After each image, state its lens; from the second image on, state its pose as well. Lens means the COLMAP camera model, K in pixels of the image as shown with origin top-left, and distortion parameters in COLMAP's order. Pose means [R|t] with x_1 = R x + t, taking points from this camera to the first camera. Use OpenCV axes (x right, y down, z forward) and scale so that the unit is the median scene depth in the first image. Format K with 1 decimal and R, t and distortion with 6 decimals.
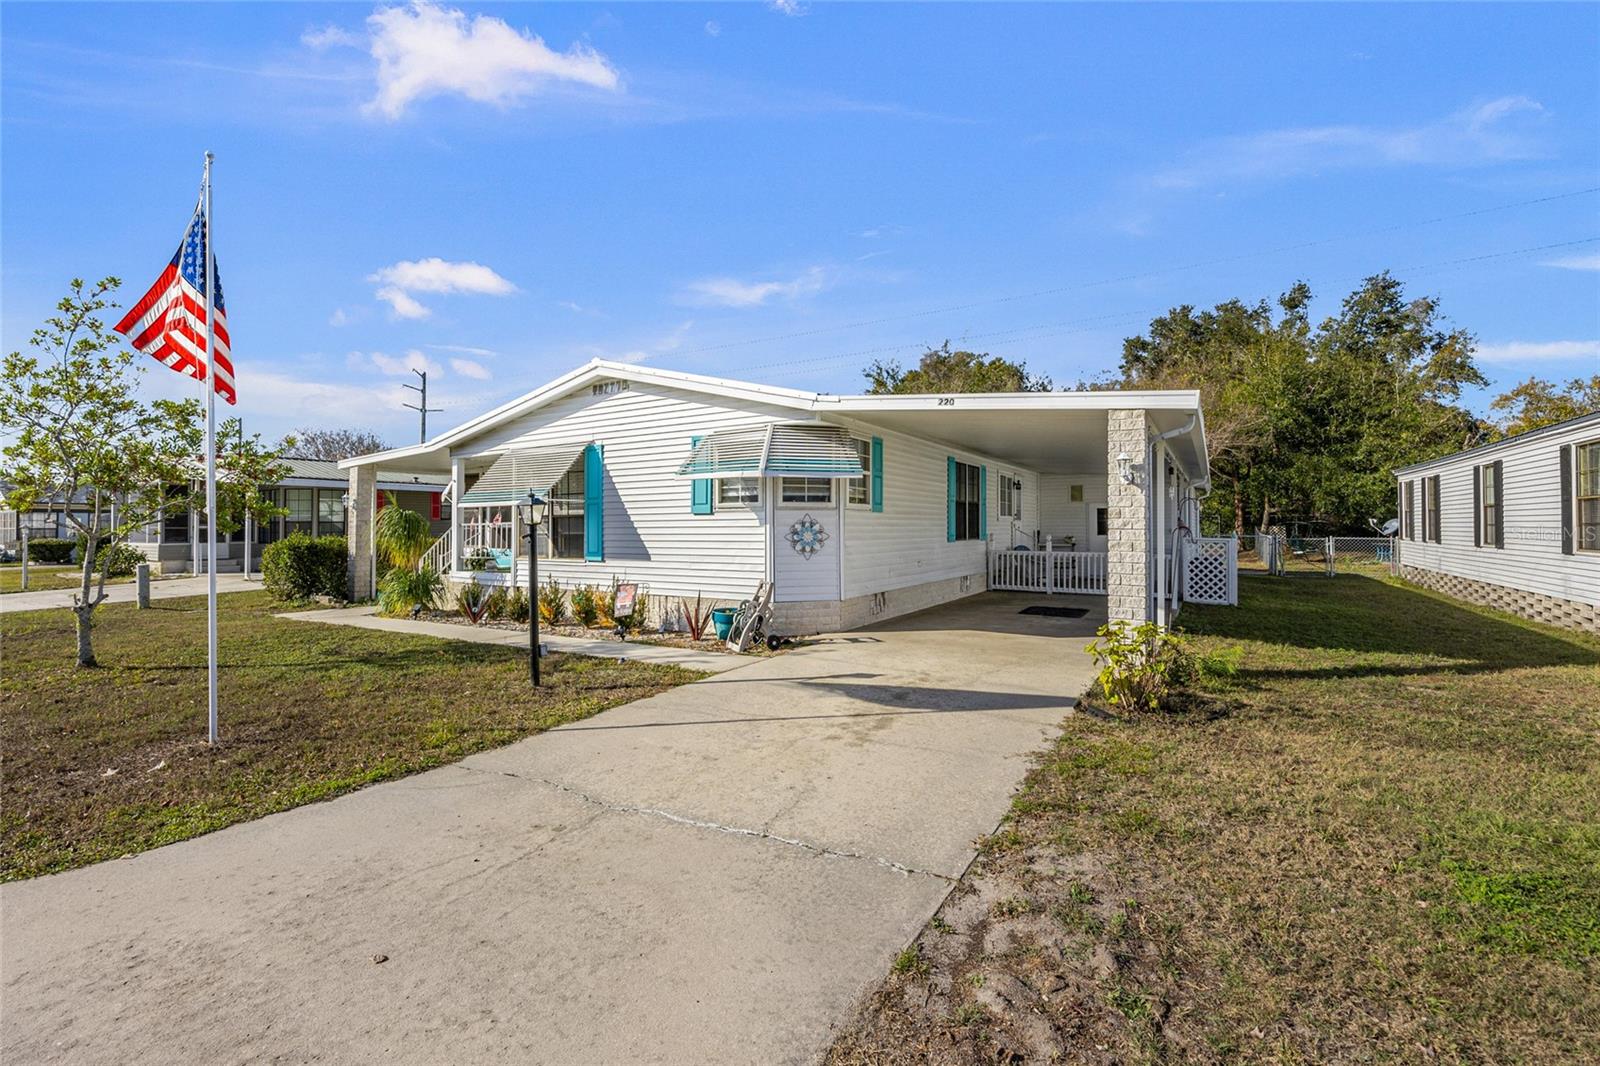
lens RADIAL K [[663.3, 0, 800.0], [0, 663.3, 533.0], [0, 0, 1]] dist [-0.001135, -0.000087]
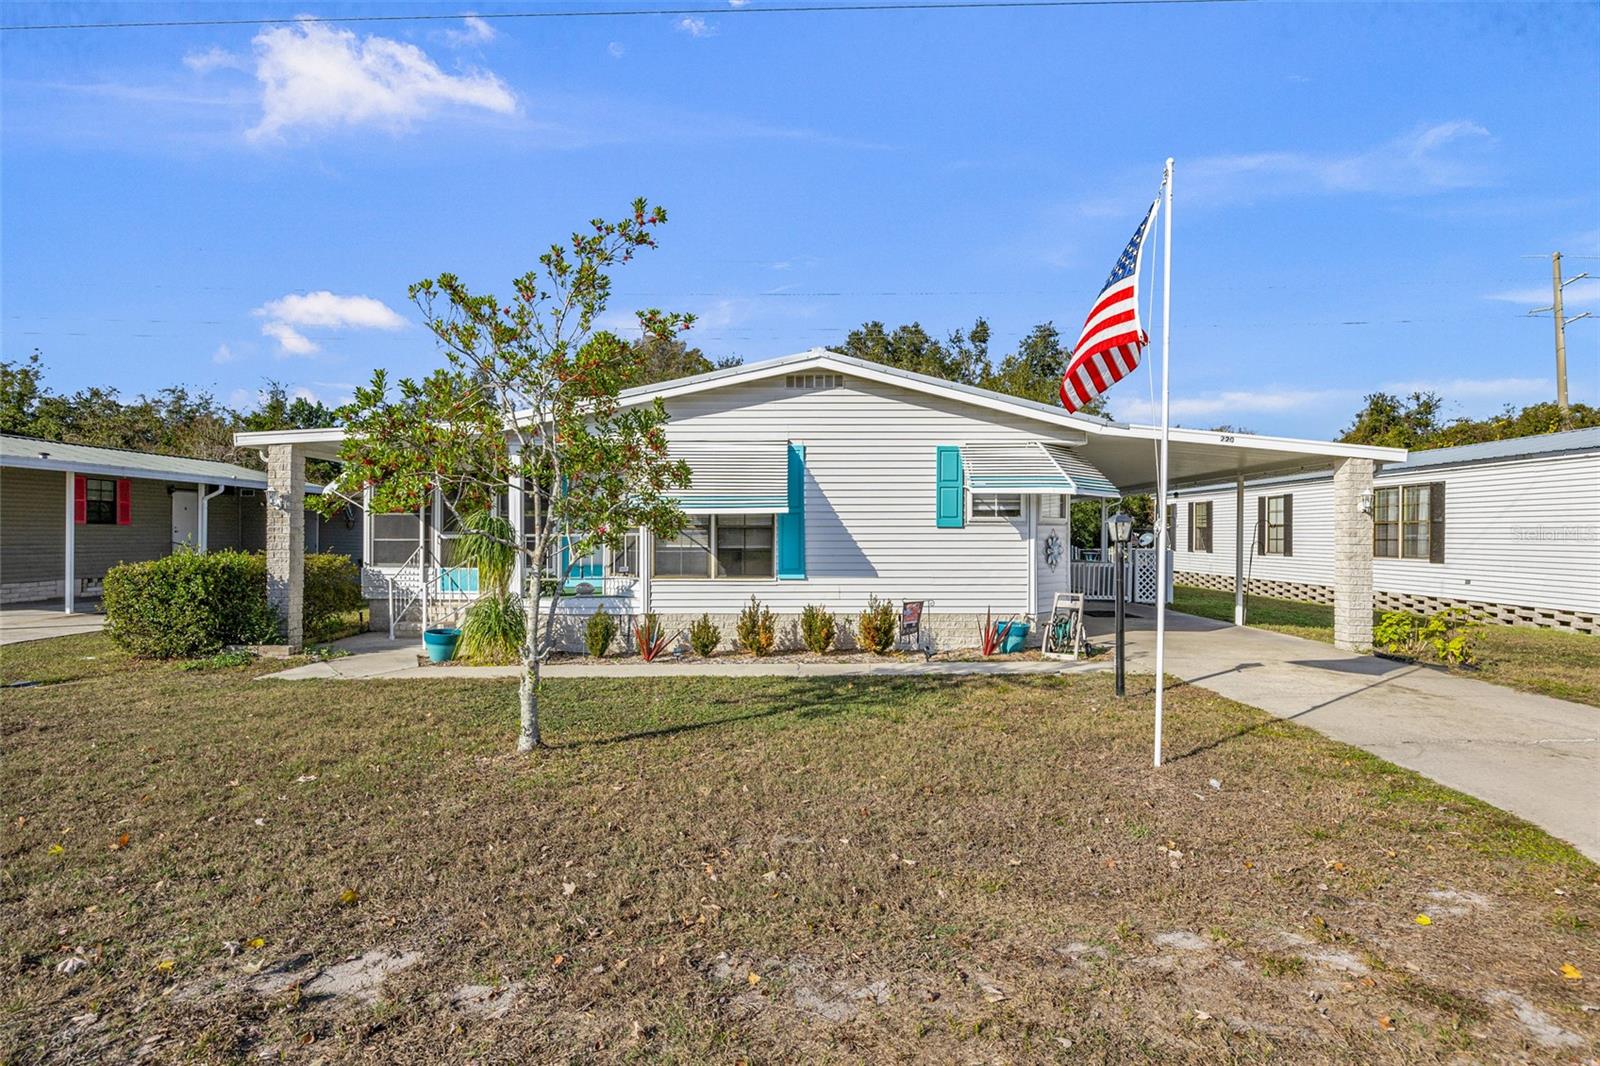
lens RADIAL K [[778.5, 0, 800.0], [0, 778.5, 533.0], [0, 0, 1]] dist [0.000972, 0.000137]
pose [[0.858391, 0.006475, 0.512955, -0.828383], [-0.000843, 0.999937, -0.011211, -0.006830], [-0.512995, 0.009190, 0.858342, 0.126602]]
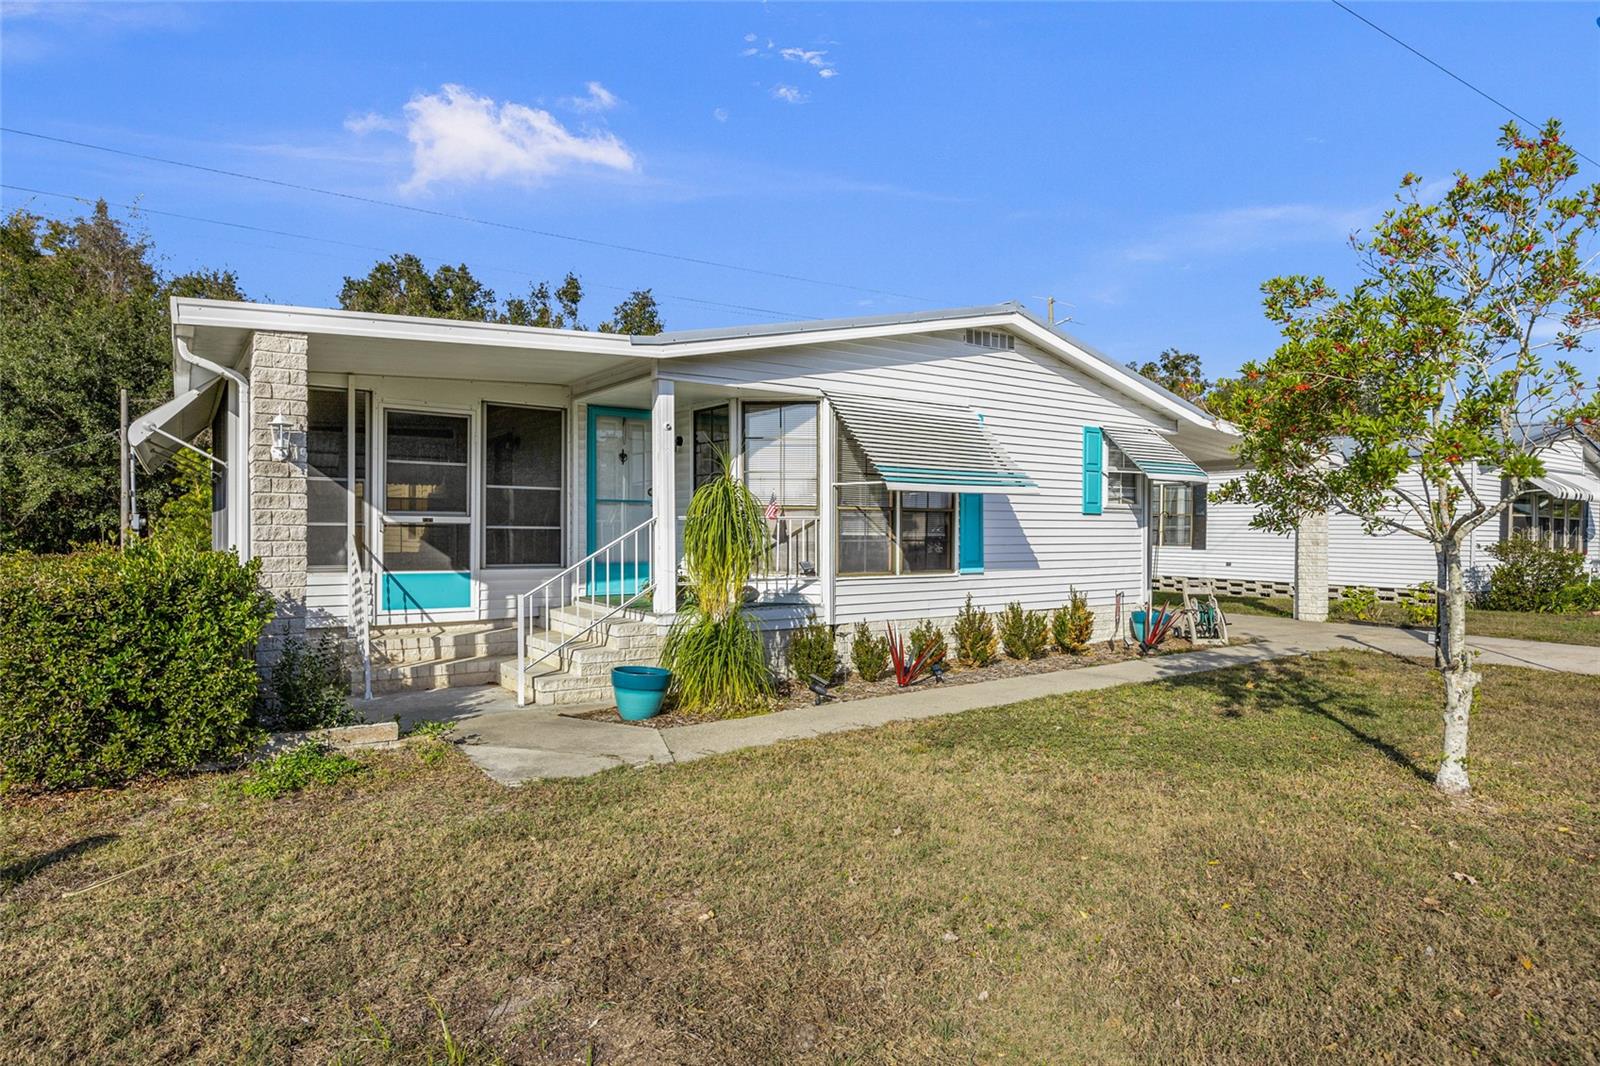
lens RADIAL K [[880.7, 0, 800.0], [0, 880.7, 533.0], [0, 0, 1]] dist [0.001507, 0.000409]
pose [[0.420988, 0.002320, 0.907063, -1.268207], [-0.000820, 0.999997, -0.002177, 0.000254], [-0.907066, 0.000173, 0.420989, 0.774027]]
